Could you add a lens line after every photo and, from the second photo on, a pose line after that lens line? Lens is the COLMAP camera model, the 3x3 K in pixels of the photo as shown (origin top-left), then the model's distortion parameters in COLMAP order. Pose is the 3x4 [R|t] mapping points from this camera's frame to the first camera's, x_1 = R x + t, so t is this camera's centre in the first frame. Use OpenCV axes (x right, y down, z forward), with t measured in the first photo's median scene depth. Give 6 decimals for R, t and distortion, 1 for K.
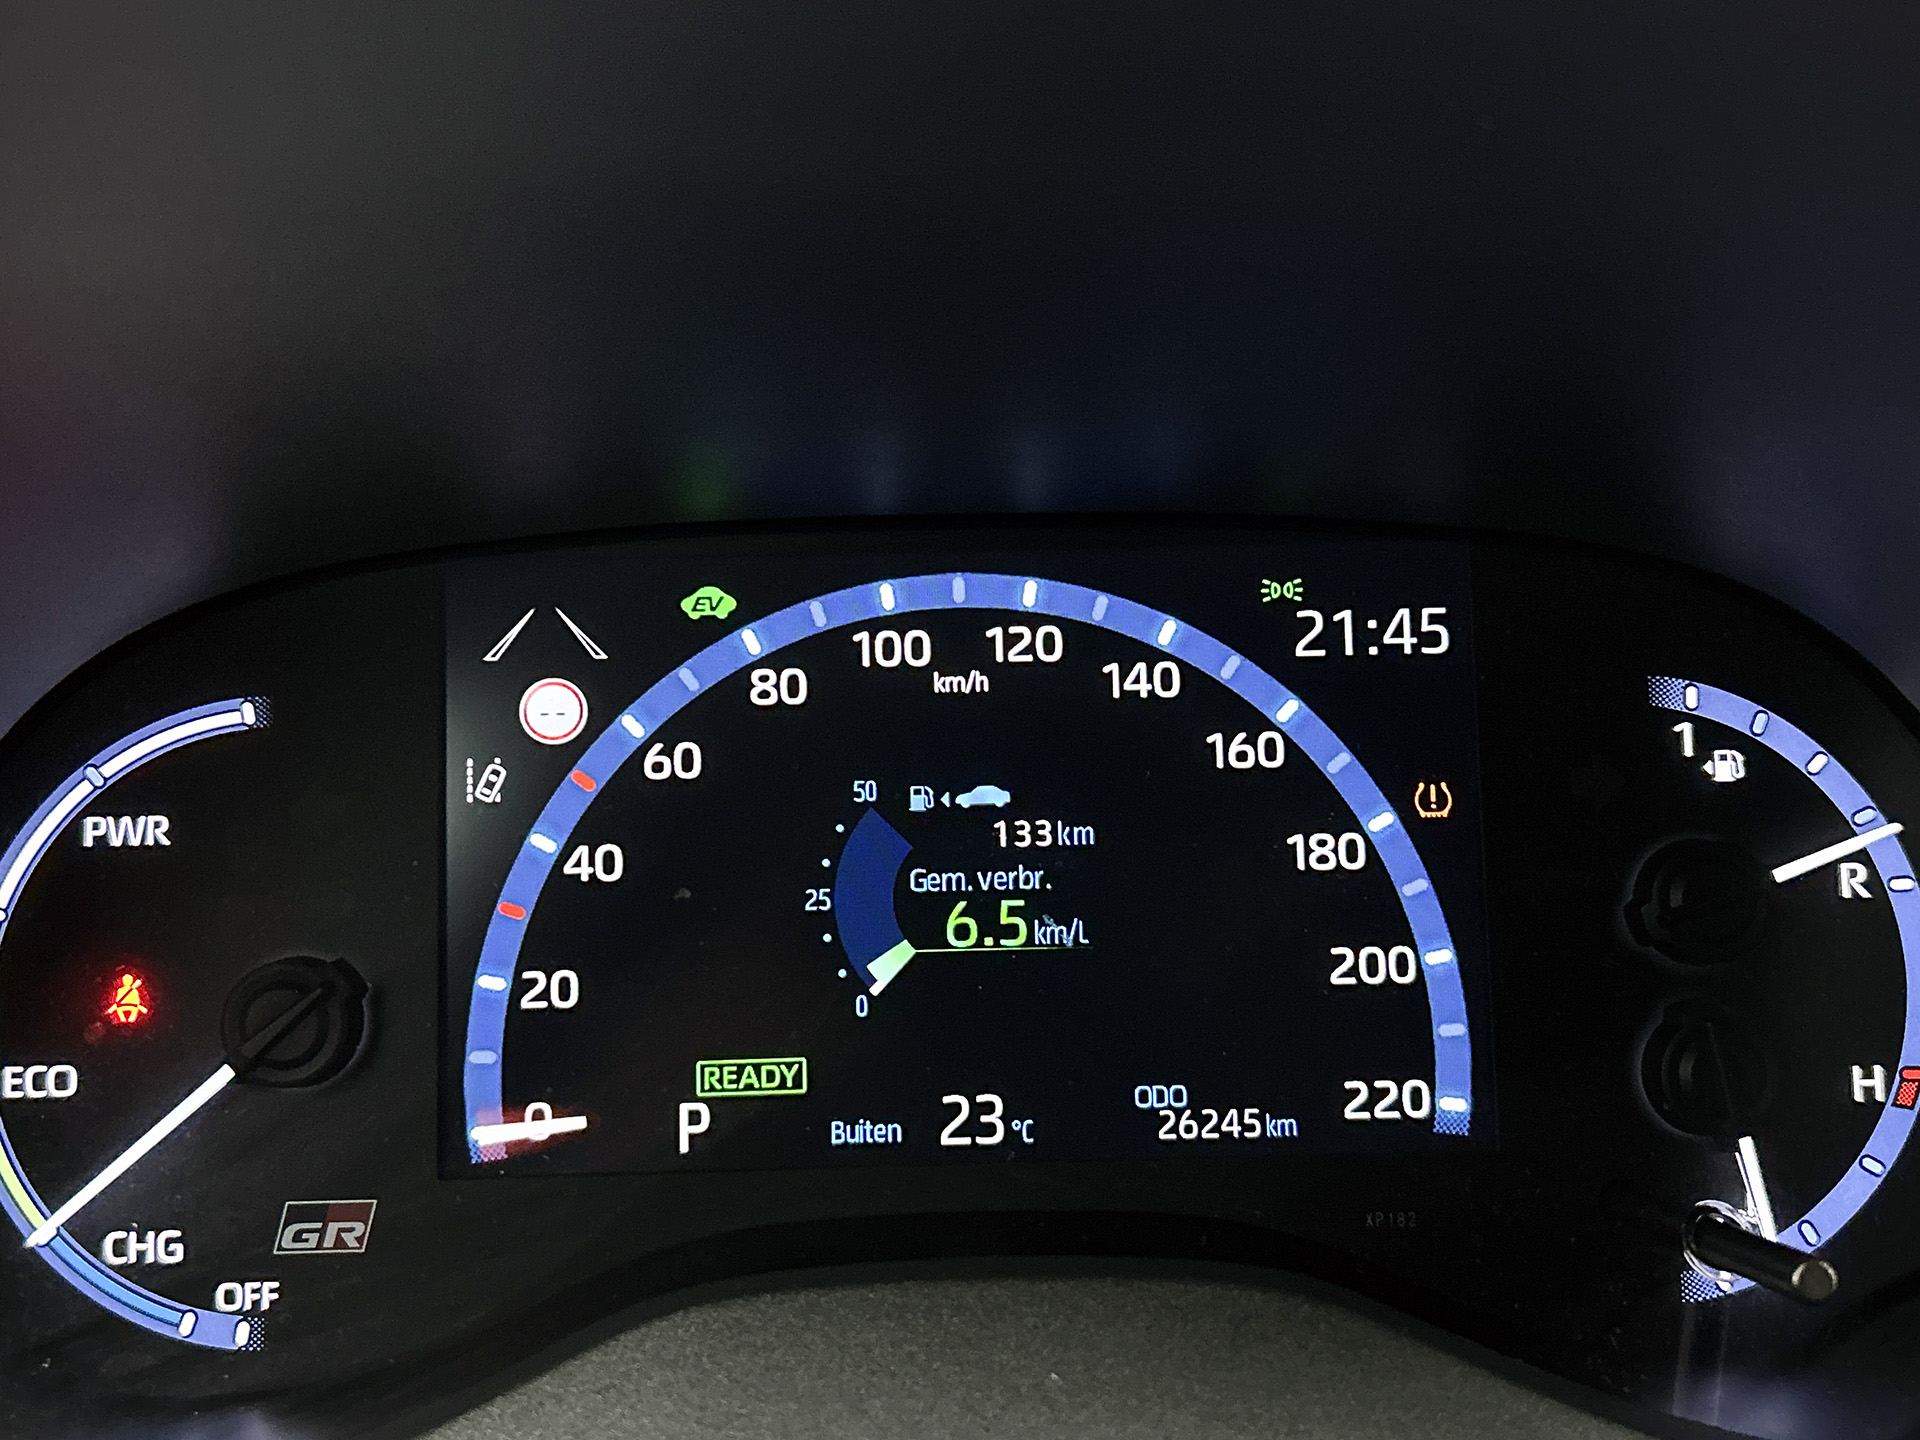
lens RADIAL K [[2045.0, 0, 962.5], [0, 2045.0, 715.3], [0, 0, 1]] dist [-0.013255, 0.000000]
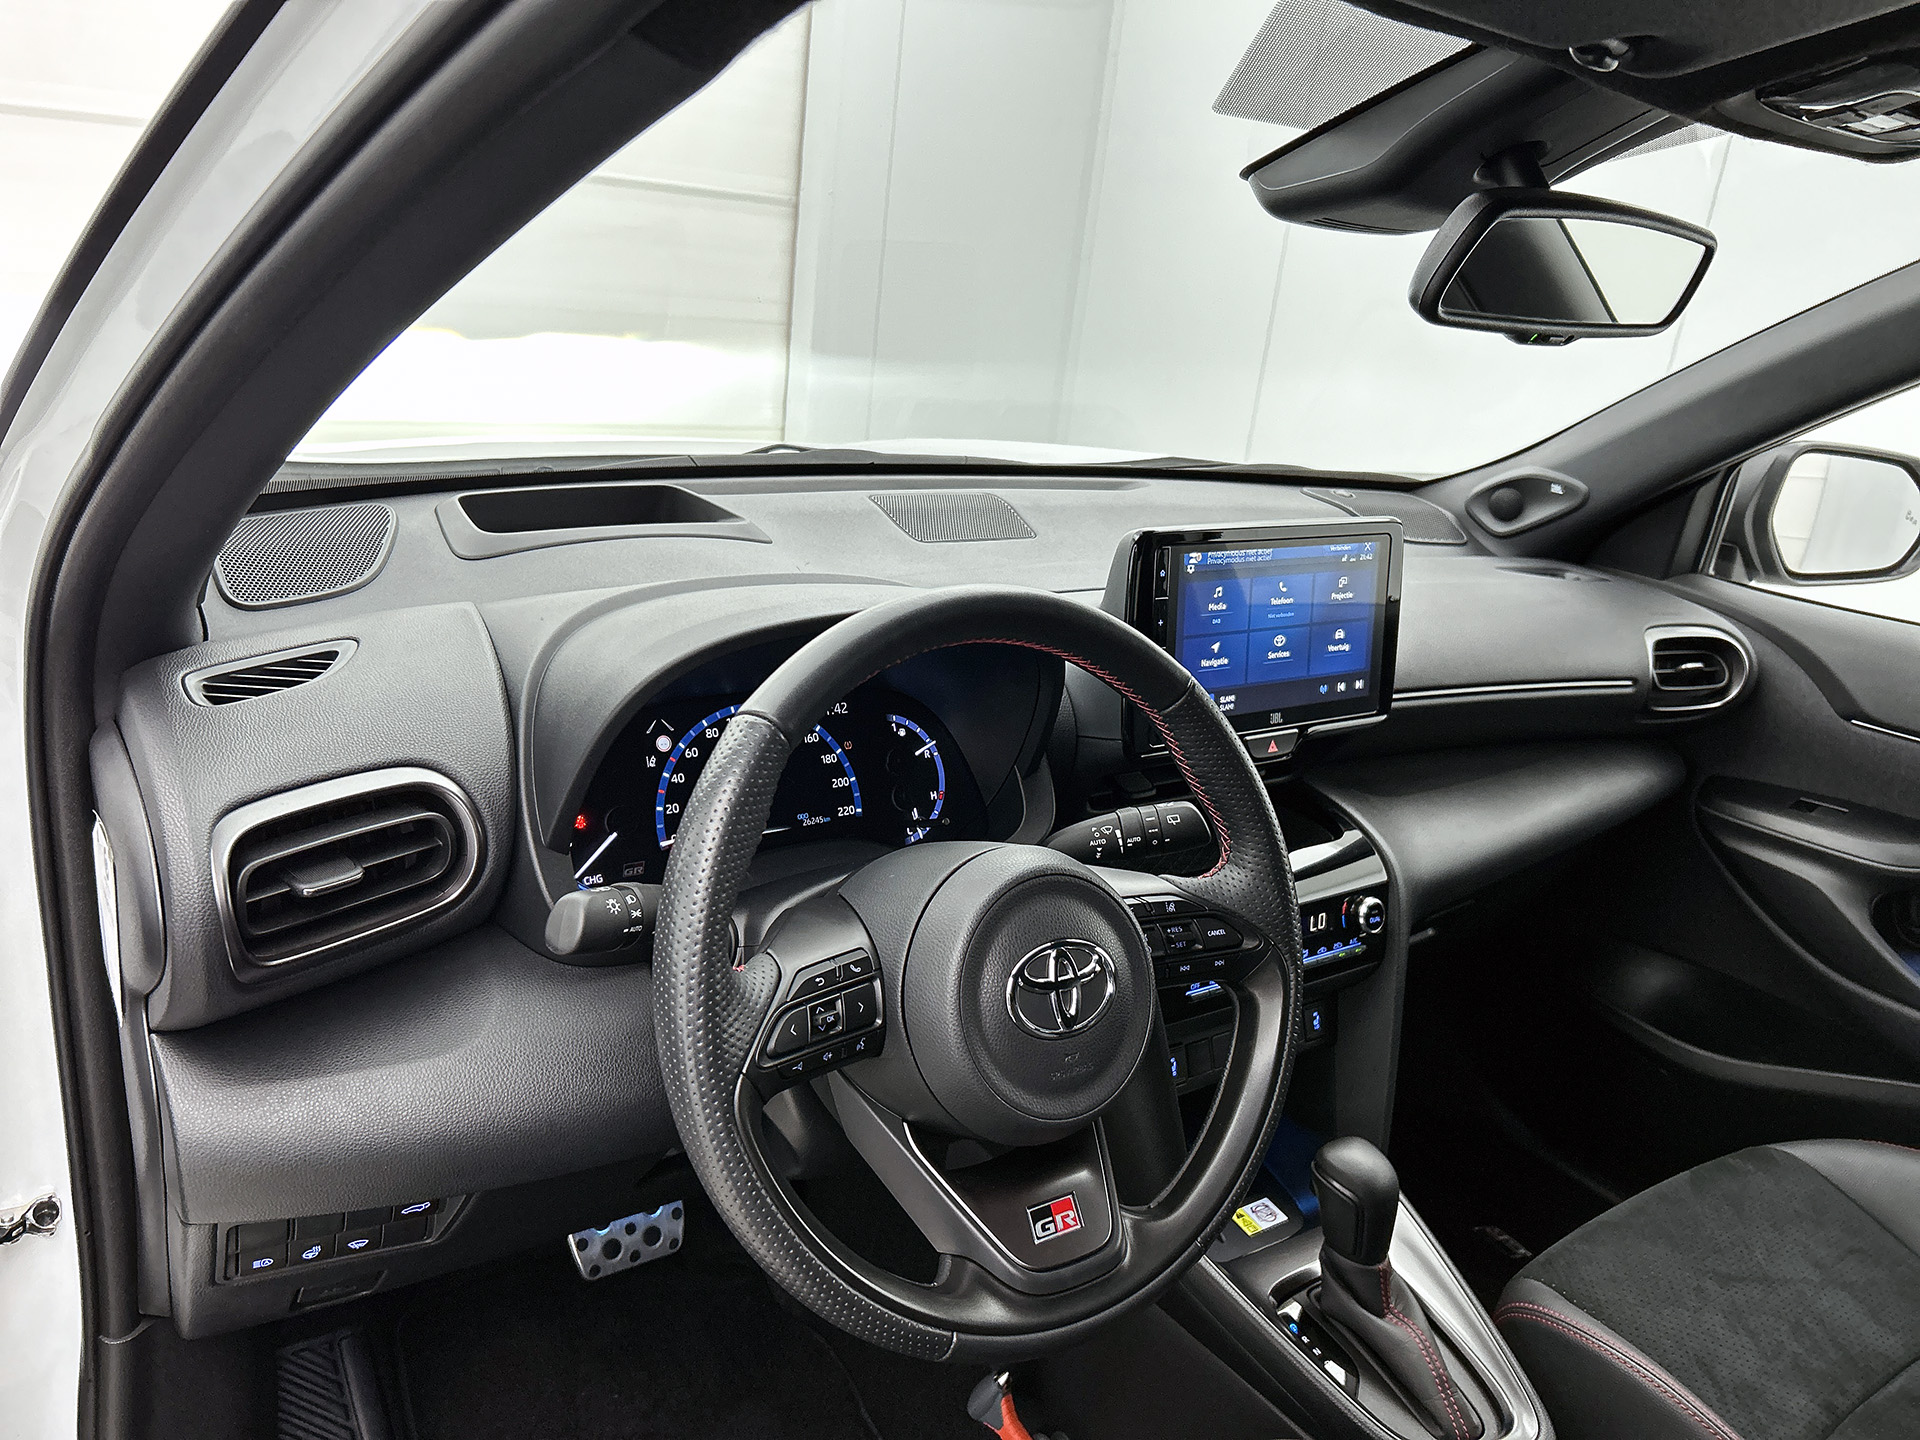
lens RADIAL K [[1448.3, 0, 952.8], [0, 1448.3, 722.8], [0, 0, 1]] dist [0.039100, 0.000235]
pose [[0.818170, -0.081894, 0.569114, -1.416091], [0.085405, 0.996134, 0.020560, -0.055433], [-0.568598, 0.031784, 0.822001, -1.797886]]
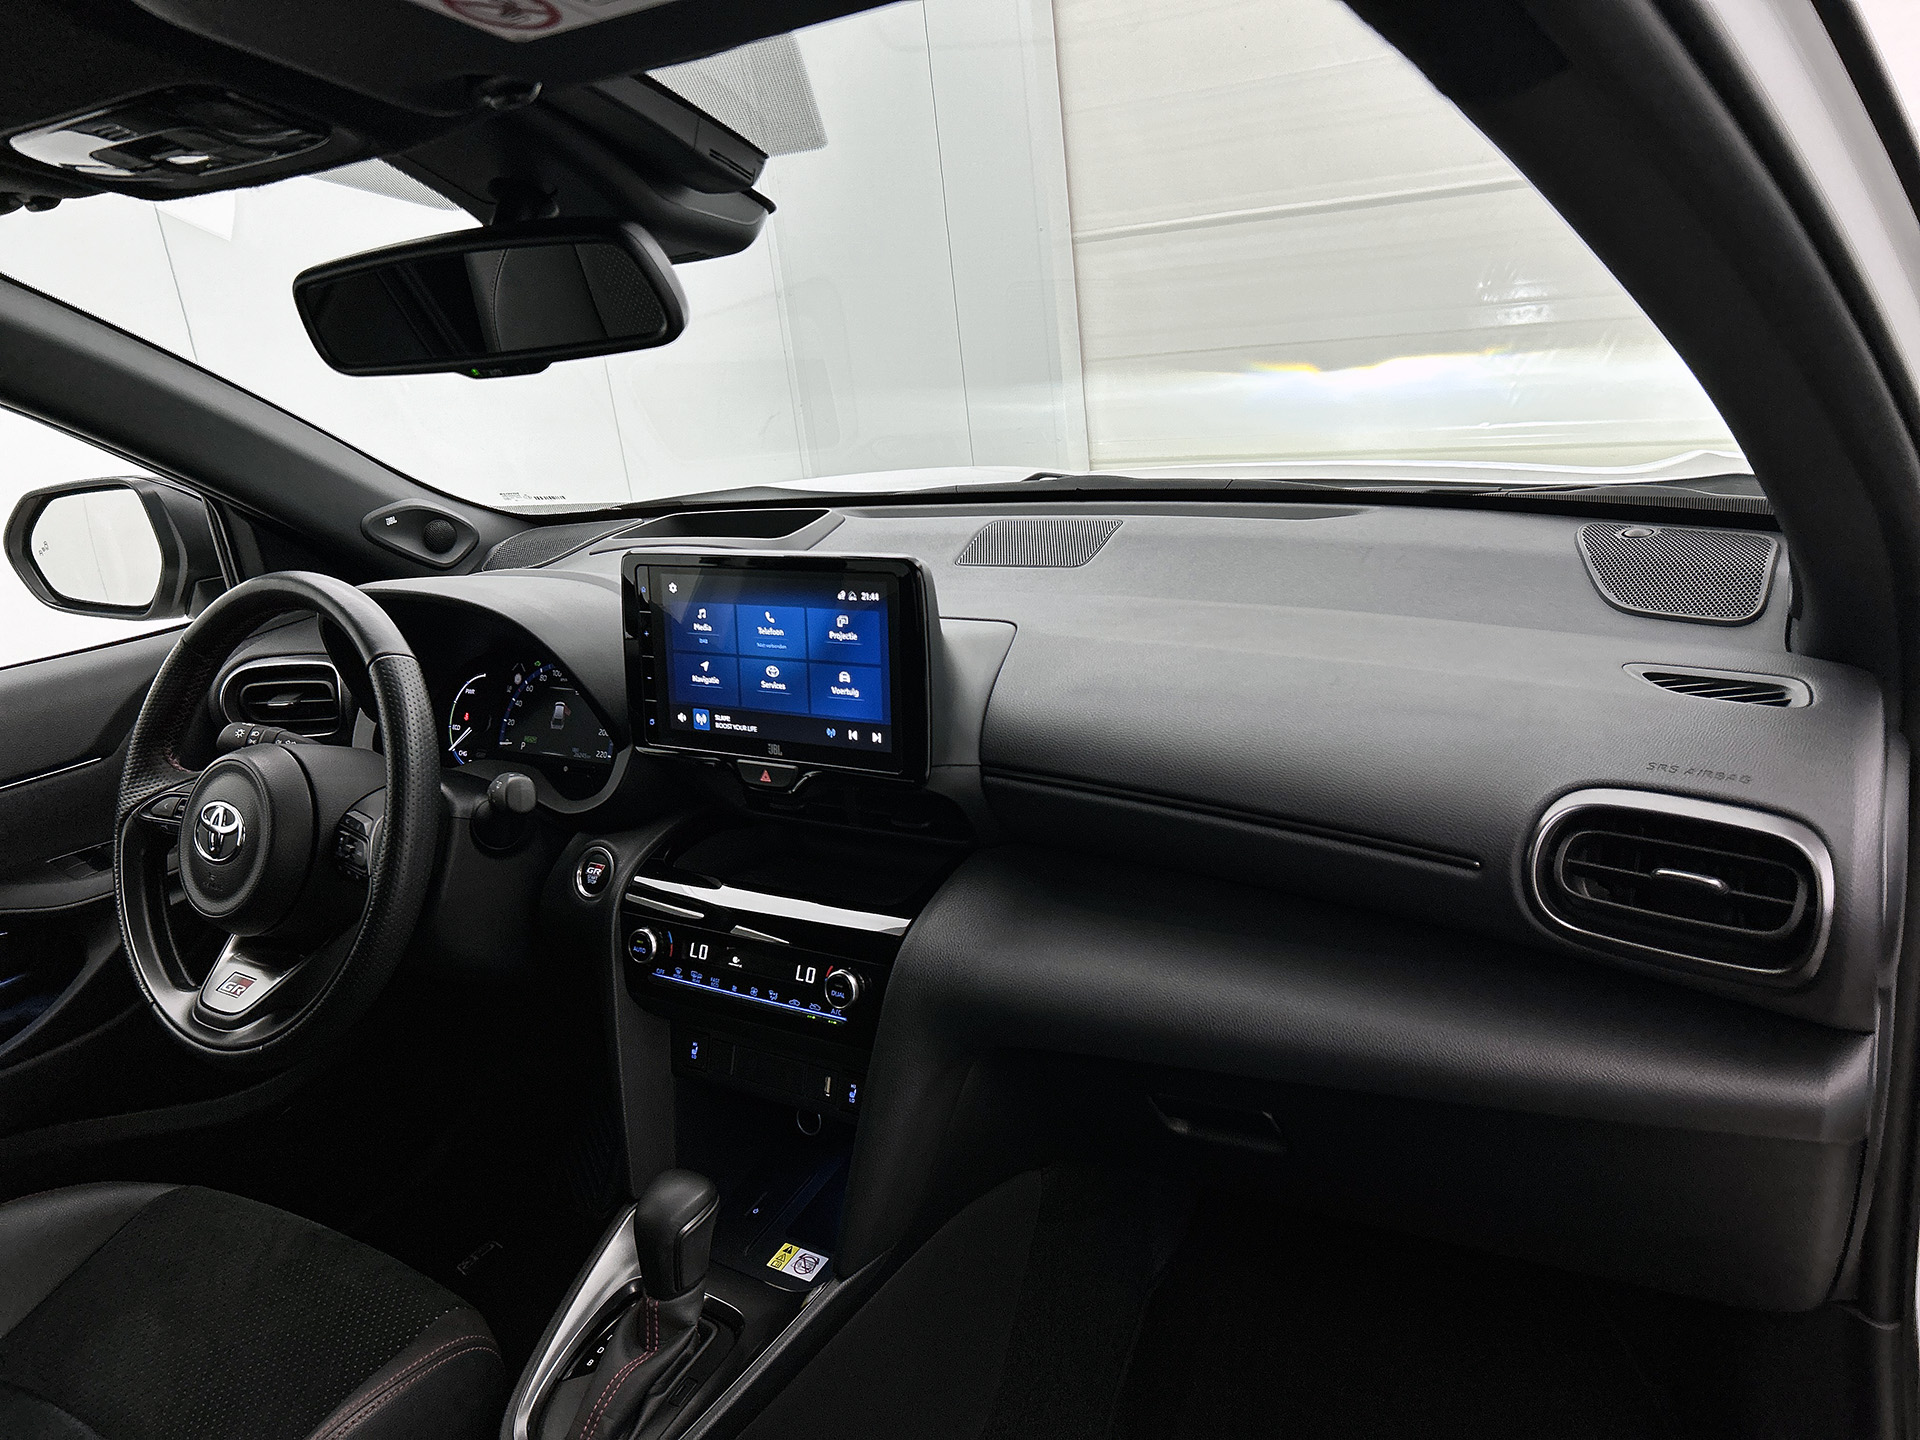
lens RADIAL K [[1448.3, 0, 957.3], [0, 1448.3, 733.8], [0, 0, 1]] dist [0.039100, 0.000235]
pose [[0.838069, 0.107036, -0.534961, 3.360877], [-0.107151, 0.993760, 0.030972, -0.118116], [0.534938, 0.031365, 0.844309, -2.057631]]
